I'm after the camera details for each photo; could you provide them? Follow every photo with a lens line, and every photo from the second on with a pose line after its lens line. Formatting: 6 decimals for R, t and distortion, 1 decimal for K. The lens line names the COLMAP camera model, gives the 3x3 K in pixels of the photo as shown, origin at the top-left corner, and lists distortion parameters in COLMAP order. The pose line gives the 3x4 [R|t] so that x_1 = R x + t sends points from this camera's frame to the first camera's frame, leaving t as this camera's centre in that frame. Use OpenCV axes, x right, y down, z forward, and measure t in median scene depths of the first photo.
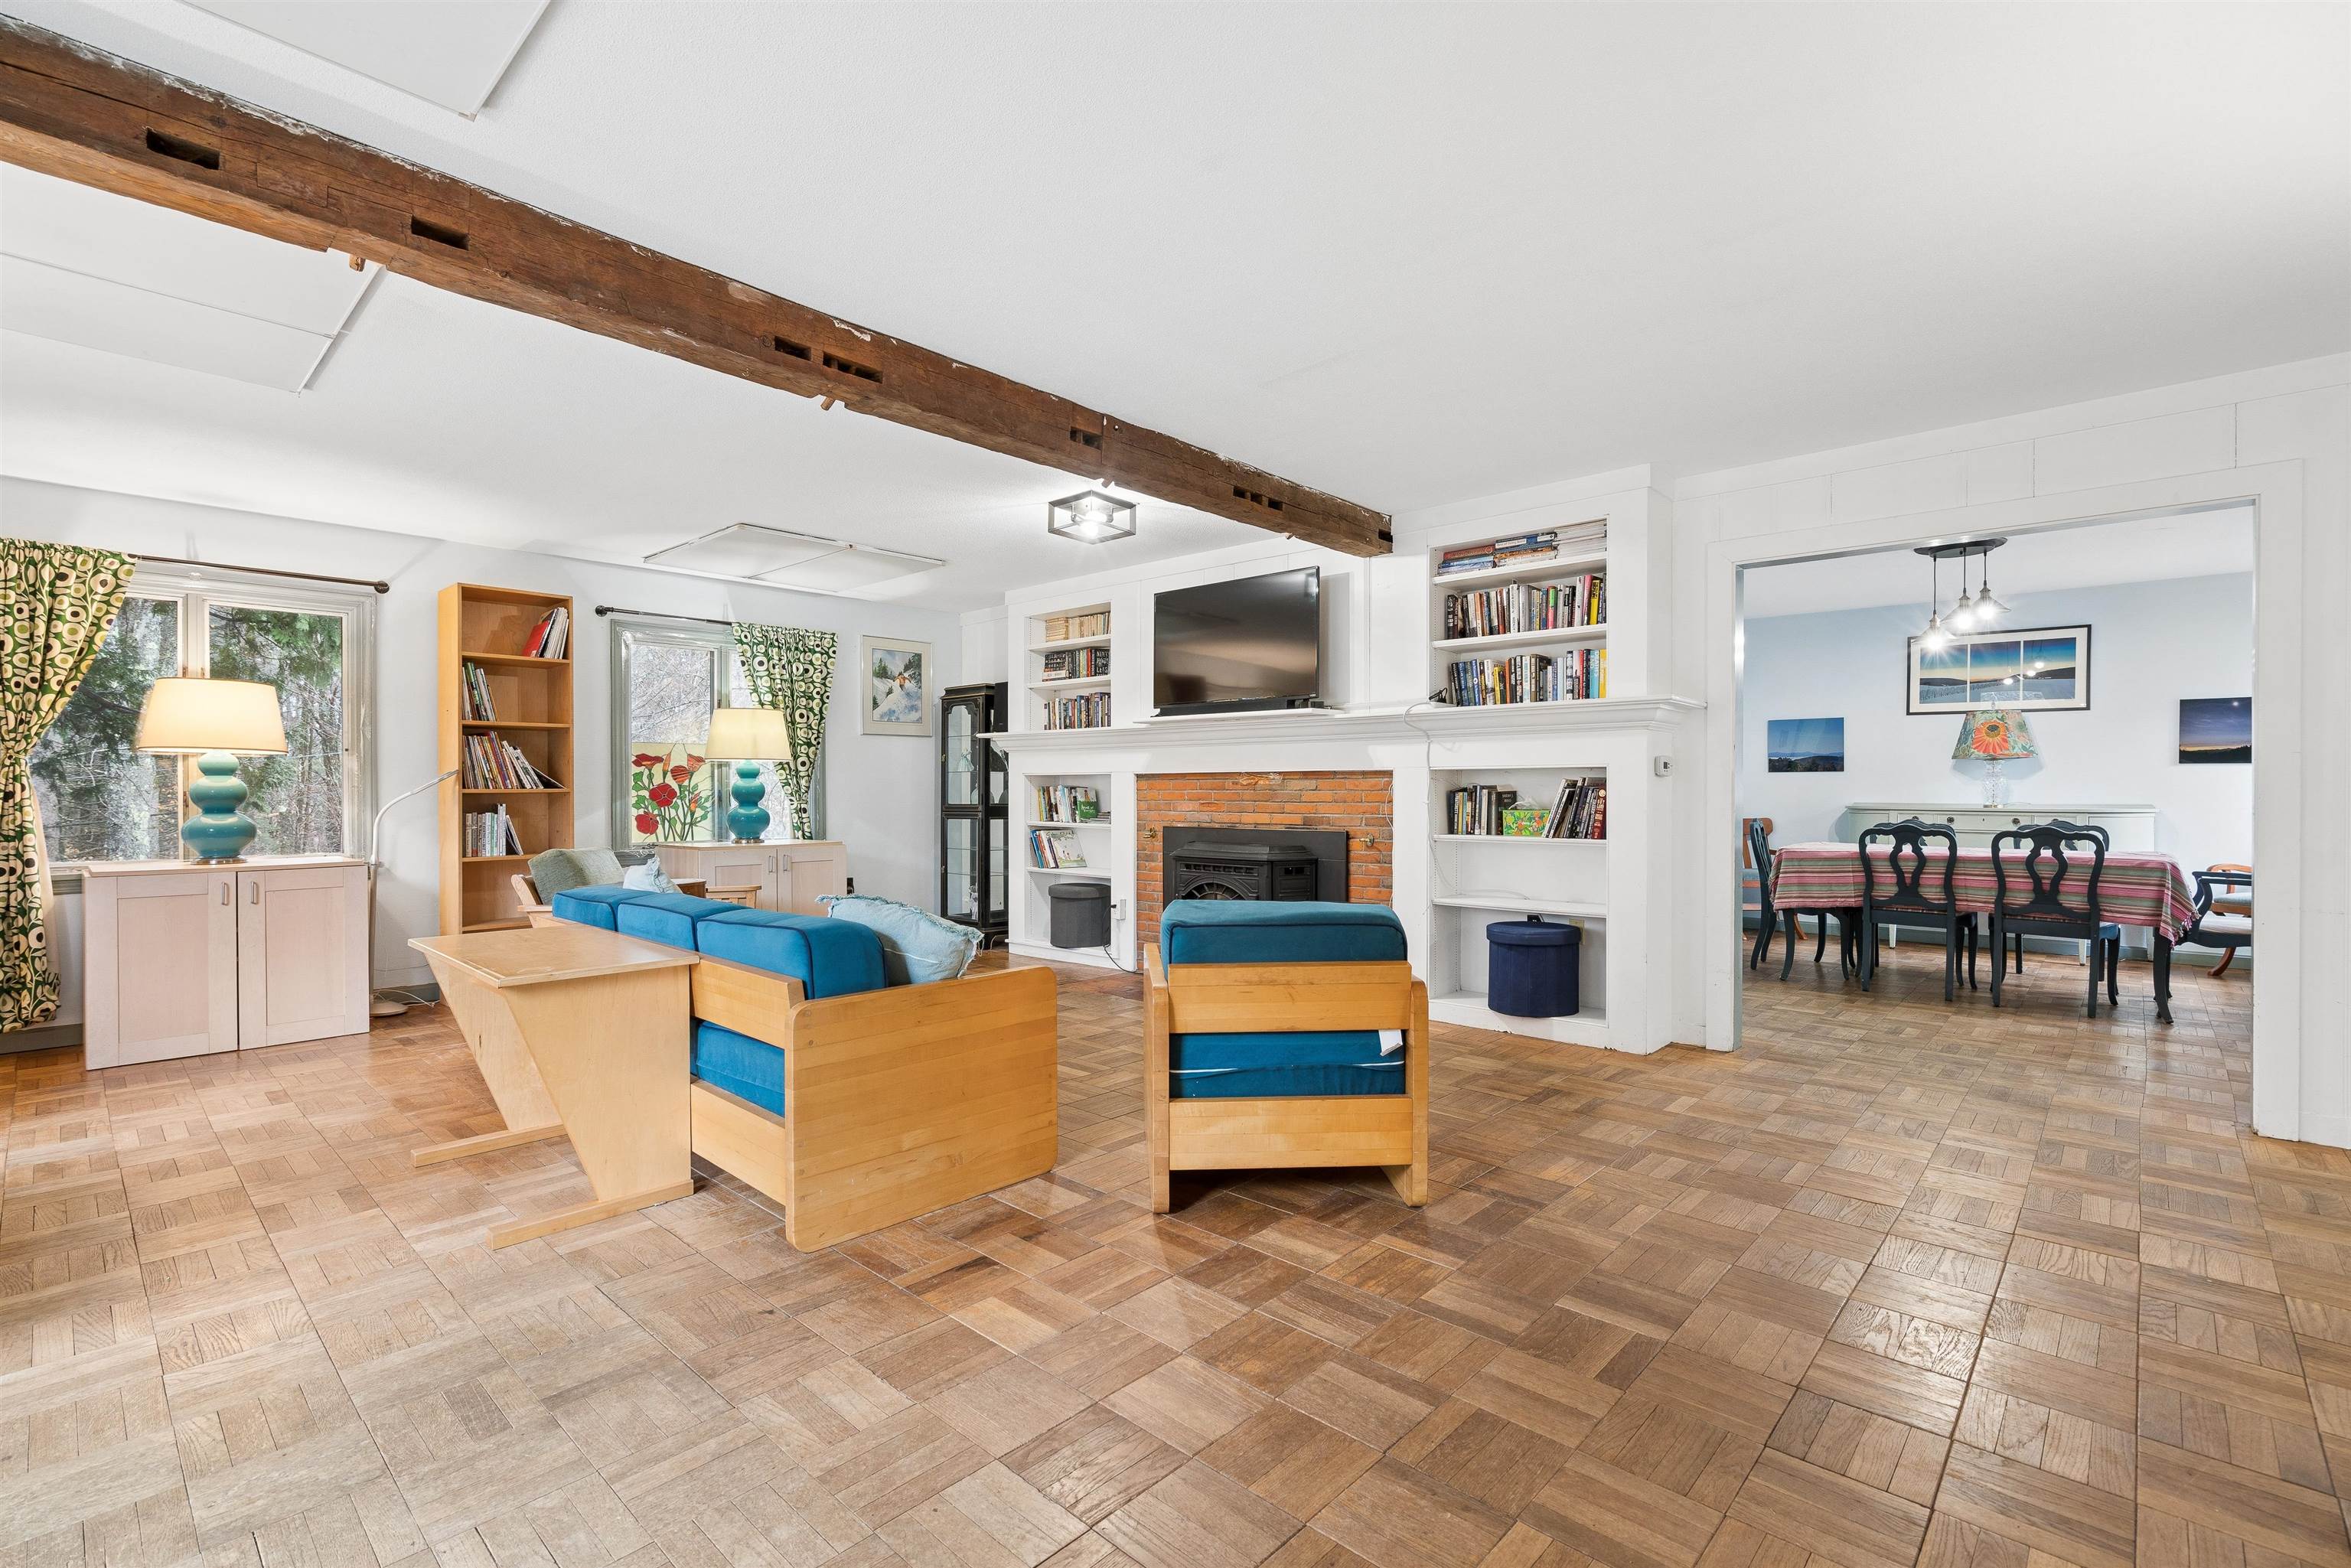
lens RADIAL K [[1064.3, 0, 1160.5], [0, 1064.3, 793.0], [0, 0, 1]] dist [-0.006851, 0.005387]
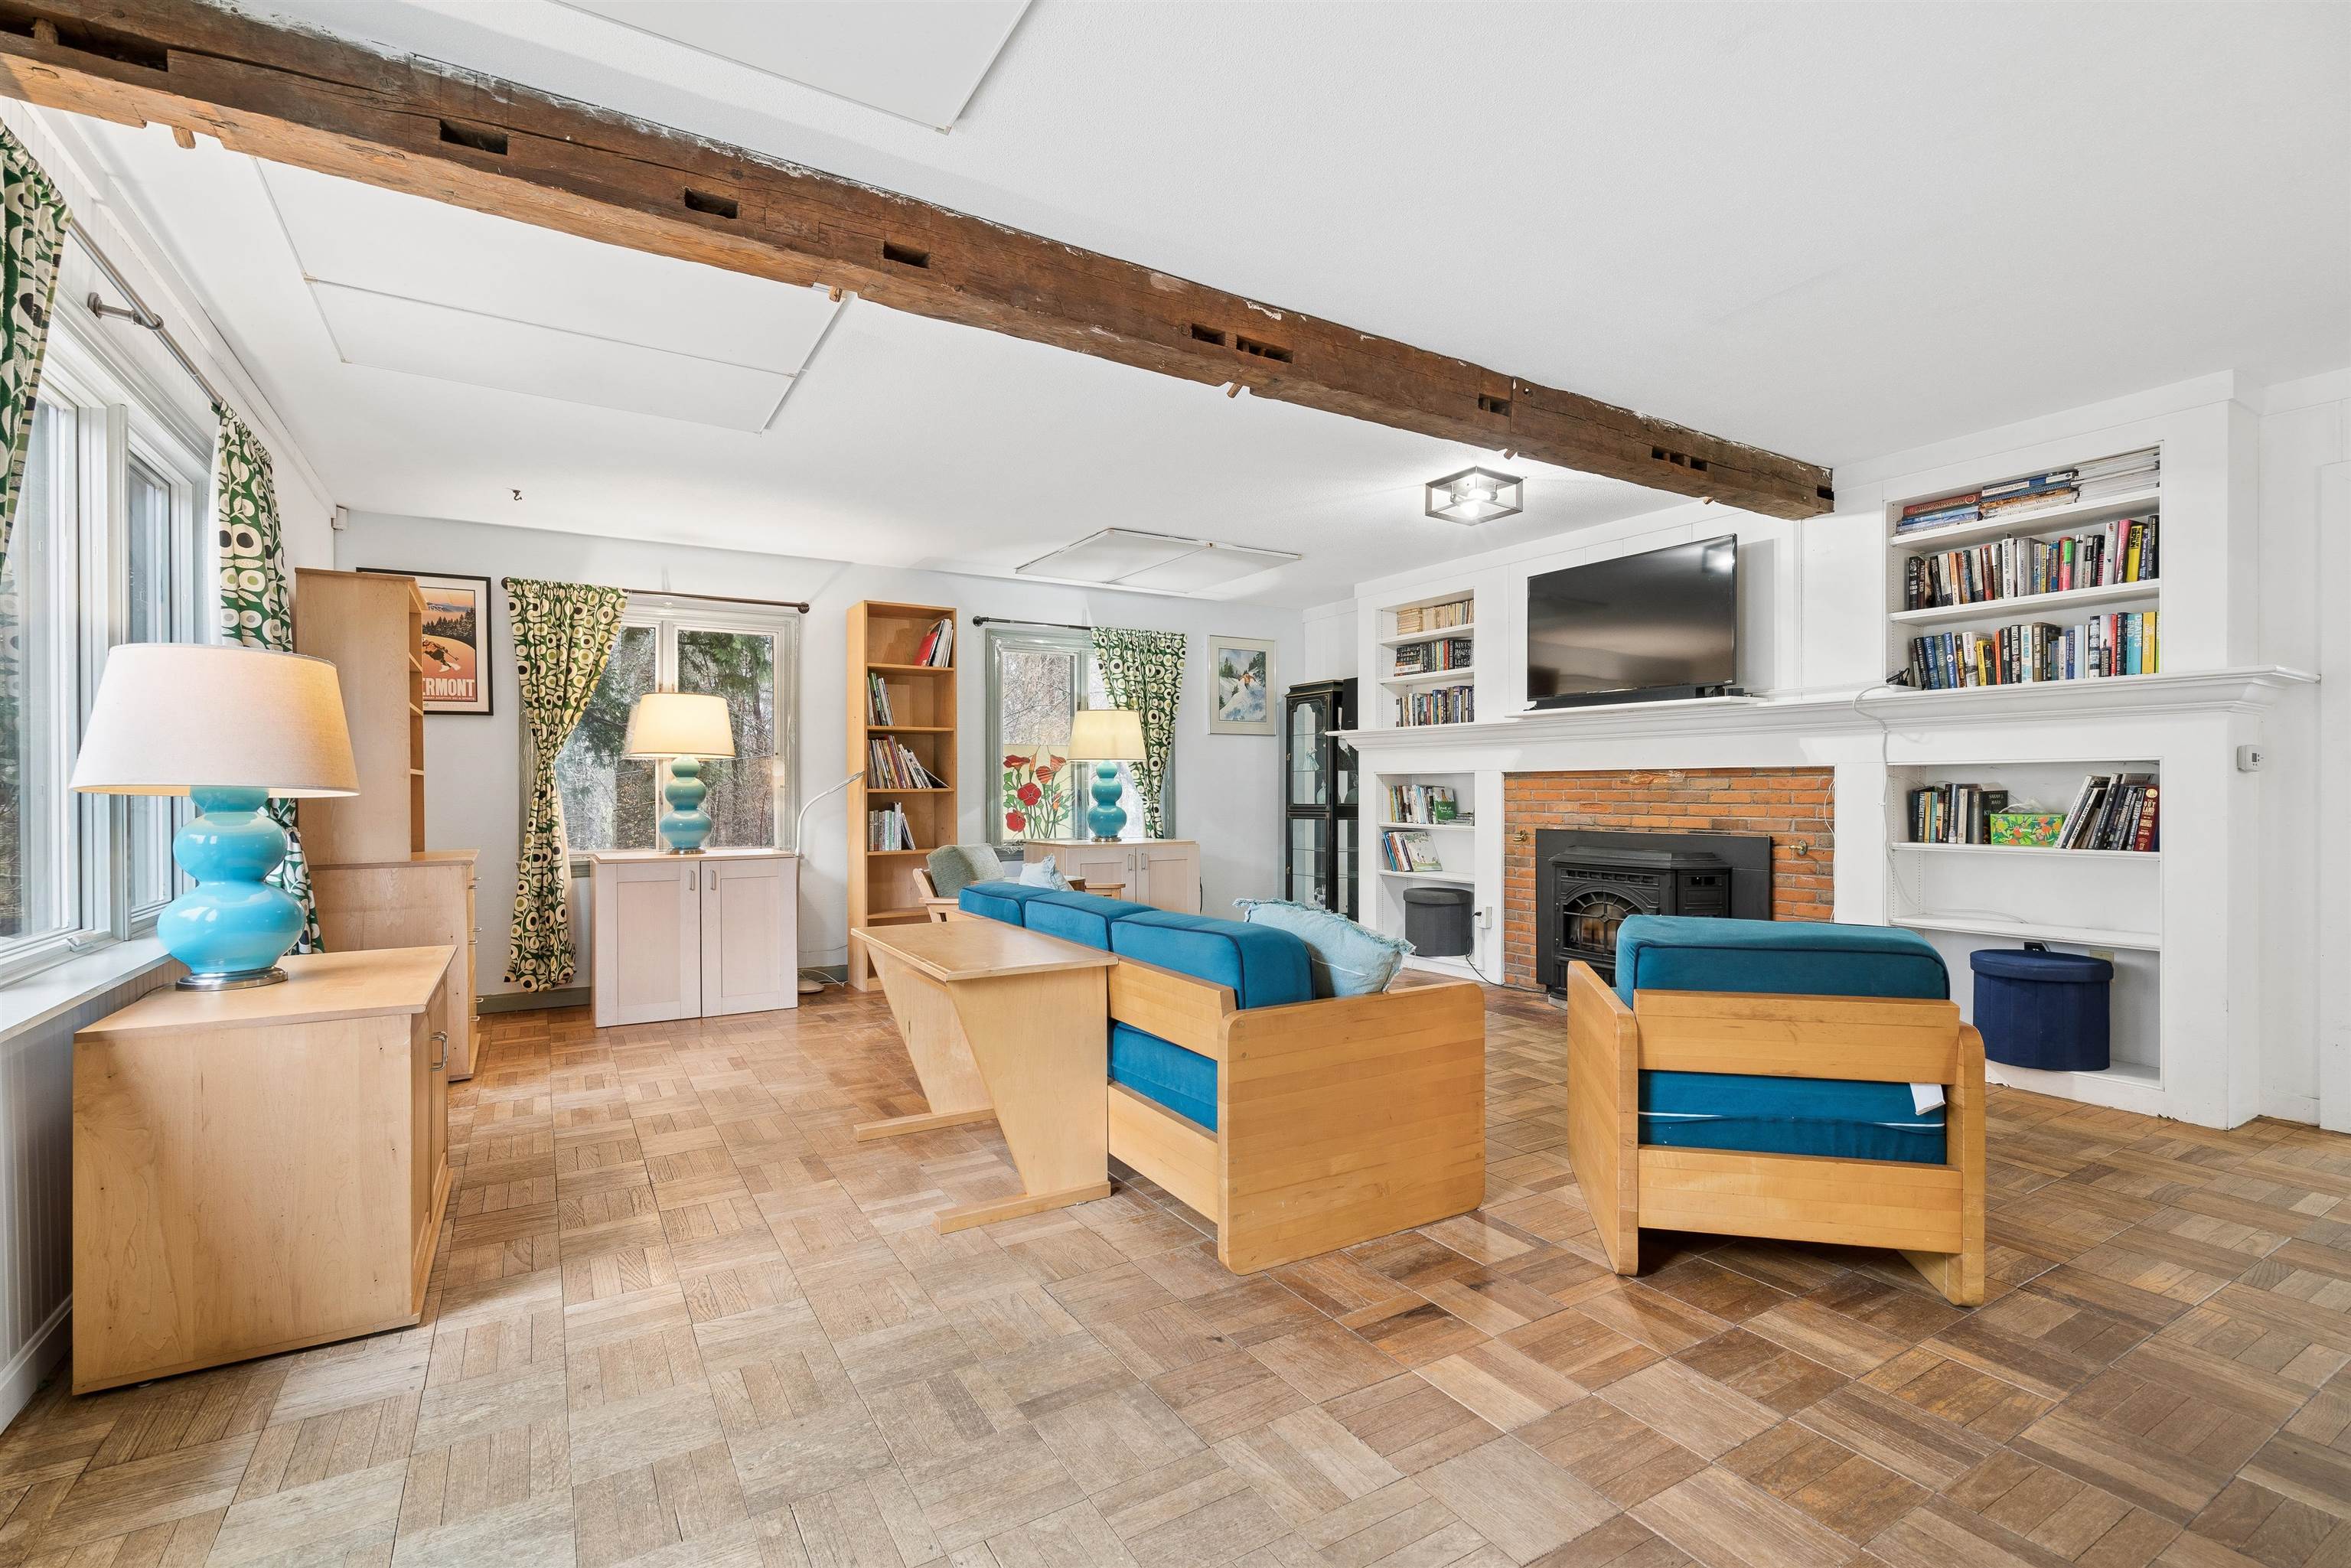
lens RADIAL K [[1064.3, 0, 1163.5], [0, 1064.3, 789.6], [0, 0, 1]] dist [-0.006851, 0.005387]
pose [[0.961870, -0.000224, -0.273507, -0.068401], [-0.000506, 0.999996, -0.002599, -0.000151], [0.273506, 0.002638, 0.961867, 0.031462]]
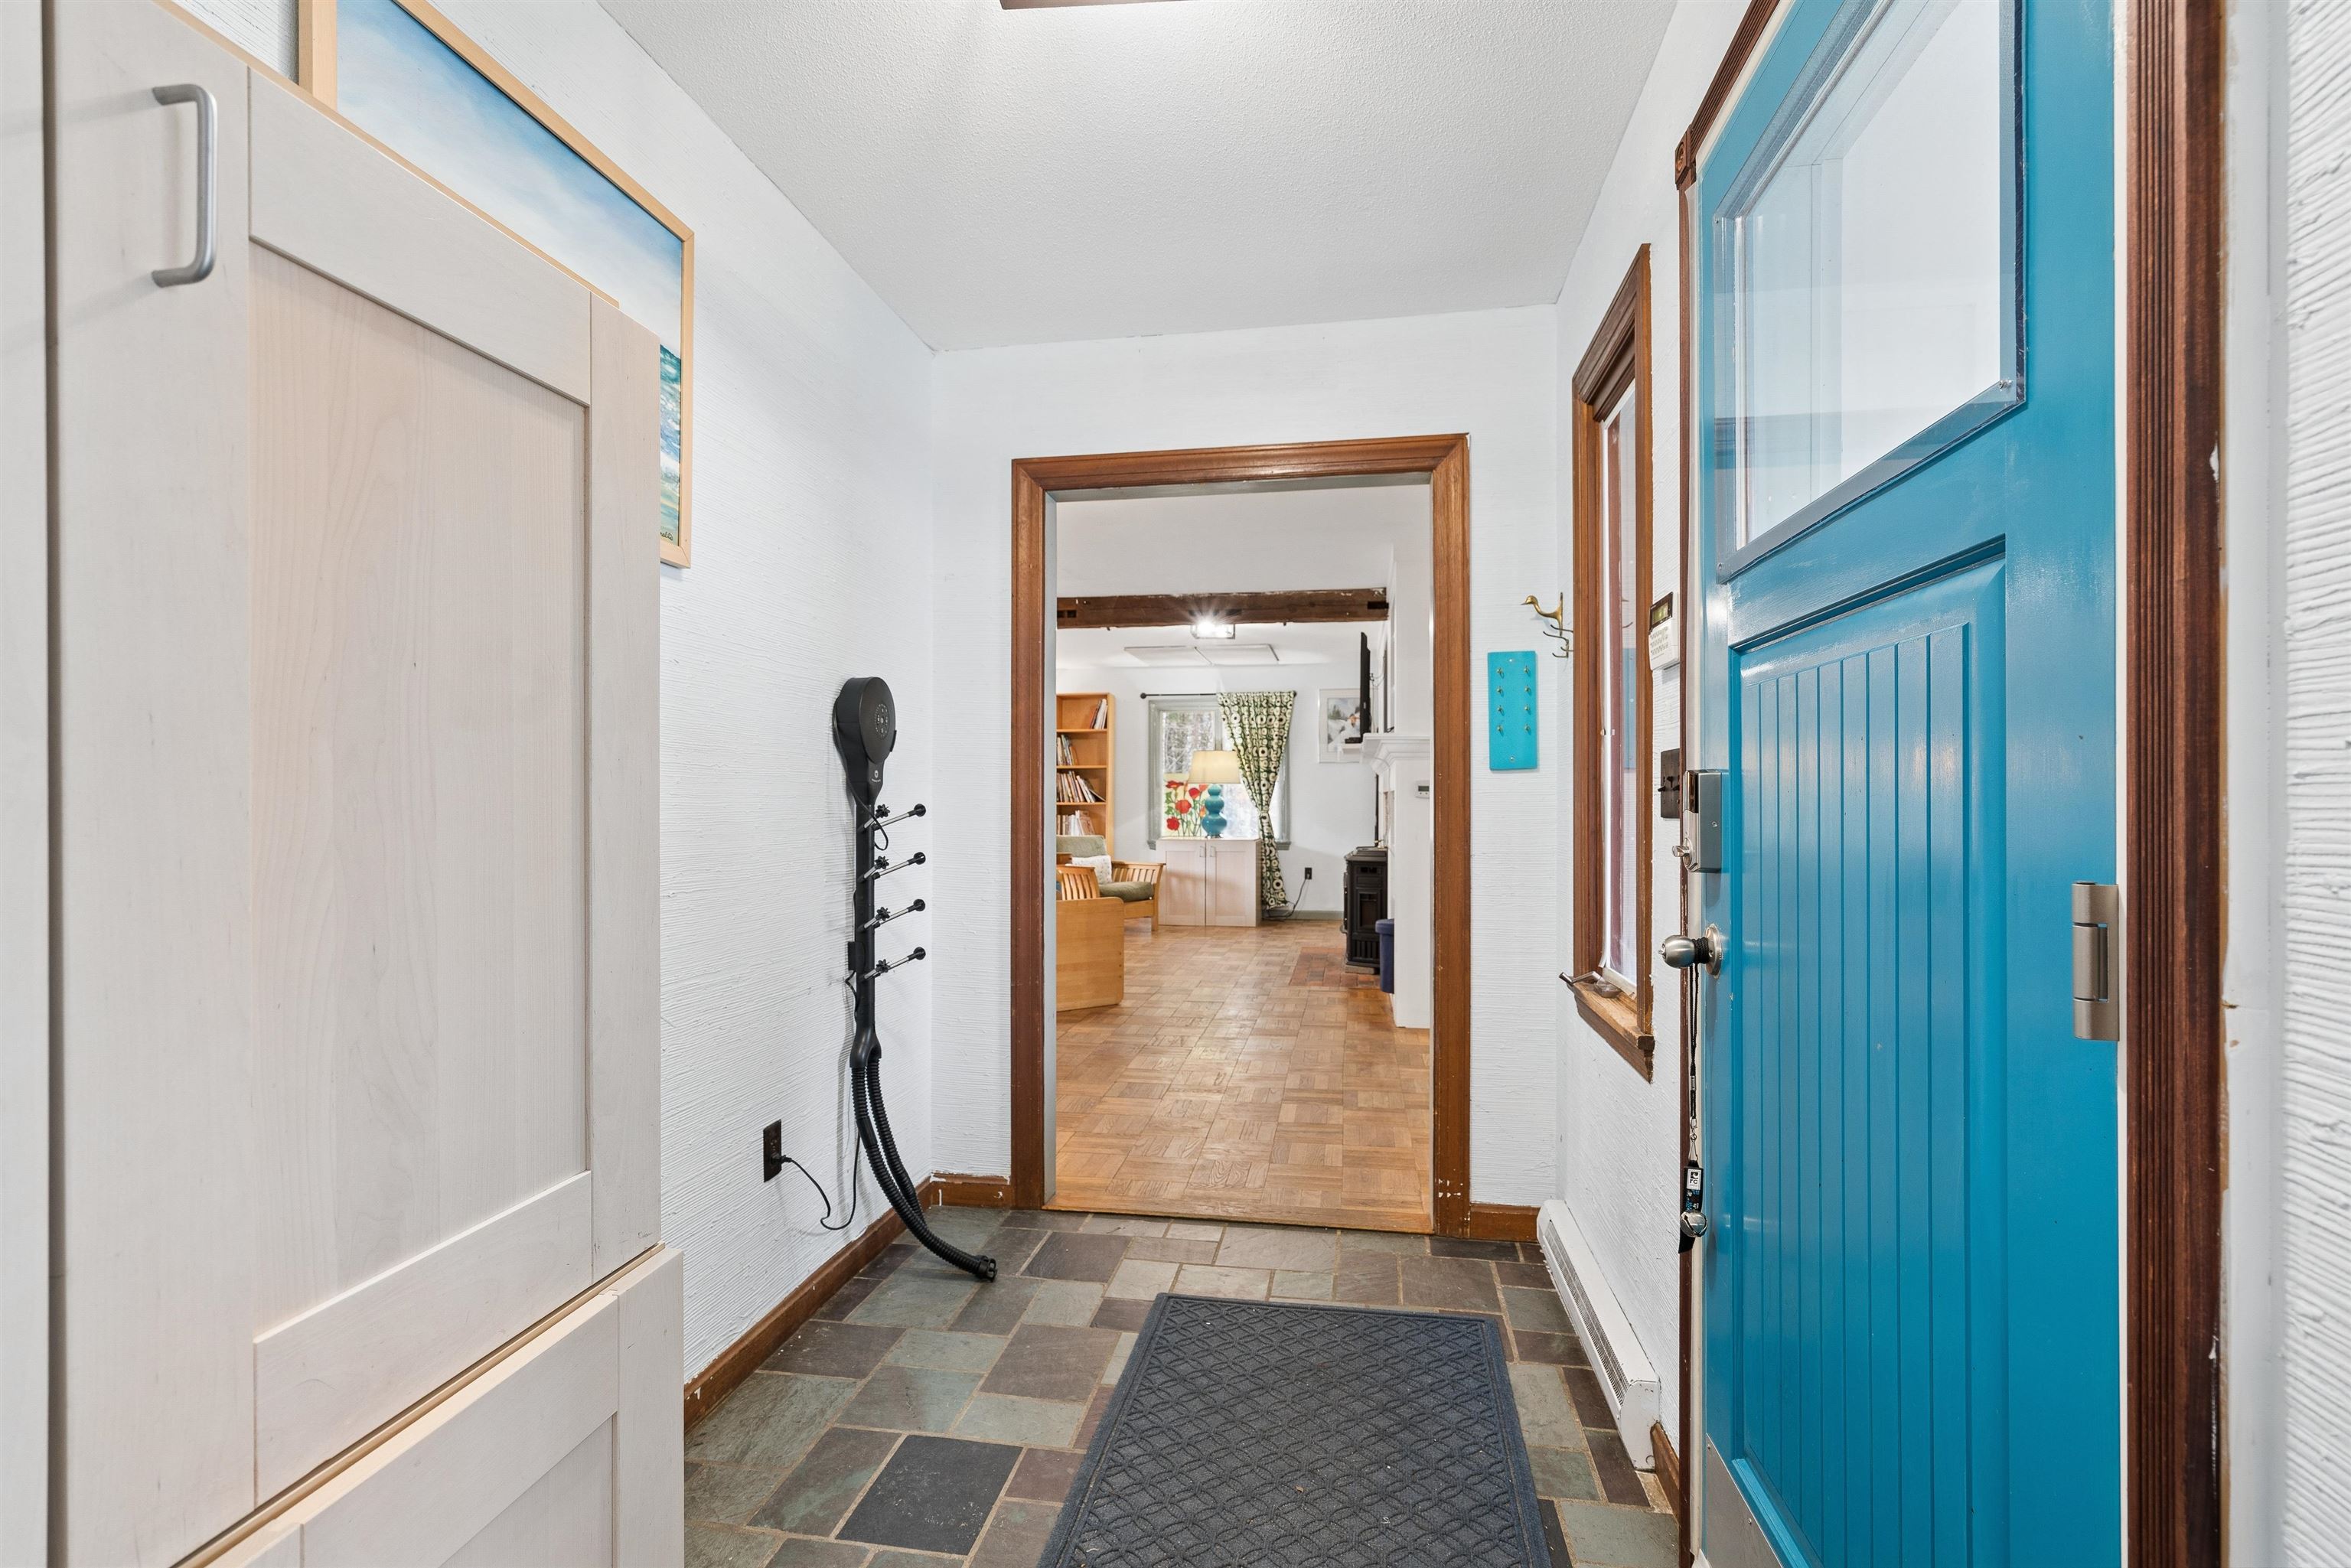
lens RADIAL K [[1135.0, 0, 1158.8], [0, 1135.0, 790.9], [0, 0, 1]] dist [-0.004563, 0.003614]
pose [[0.544321, -0.003561, -0.838870, 1.203405], [-0.003732, 0.999971, -0.006667, -0.012069], [0.838869, 0.006759, 0.544292, 0.056172]]
